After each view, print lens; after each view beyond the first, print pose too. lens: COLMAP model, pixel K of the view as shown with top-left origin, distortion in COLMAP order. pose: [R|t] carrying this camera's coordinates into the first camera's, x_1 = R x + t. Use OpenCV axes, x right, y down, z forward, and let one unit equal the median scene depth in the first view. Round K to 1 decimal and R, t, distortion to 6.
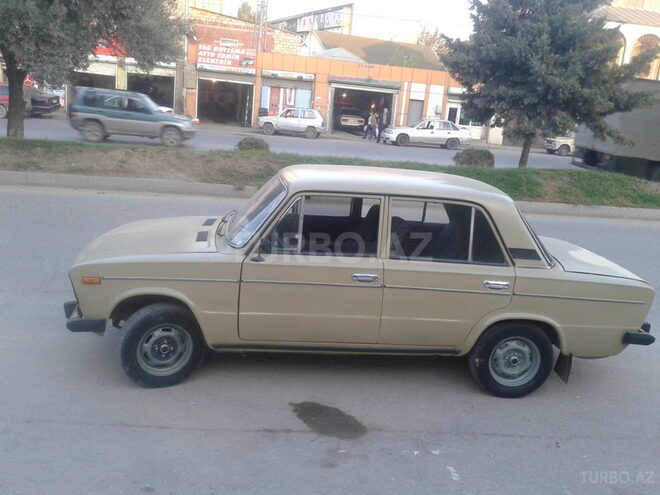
lens RADIAL K [[589.7, 0, 328.3], [0, 589.7, 243.3], [0, 0, 1]] dist [-0.005473, -0.034197]
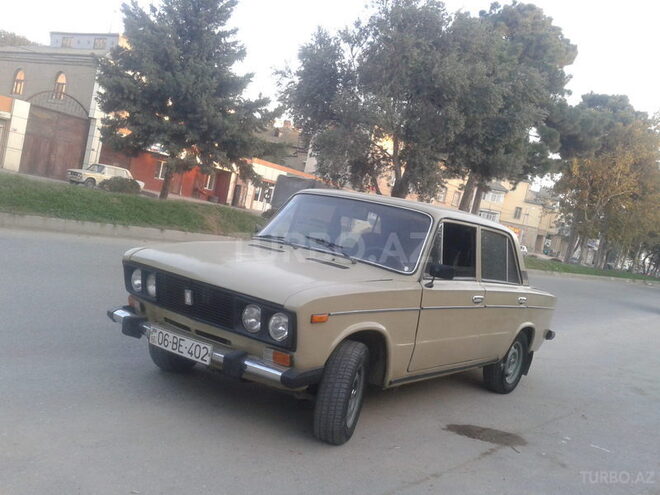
lens RADIAL K [[589.7, 0, 332.1], [0, 589.7, 249.3], [0, 0, 1]] dist [-0.005473, -0.034197]
pose [[0.717115, 0.013715, 0.696820, -0.926085], [0.018199, 0.999097, -0.038393, 0.002073], [-0.696717, 0.040214, 0.716218, 0.415787]]
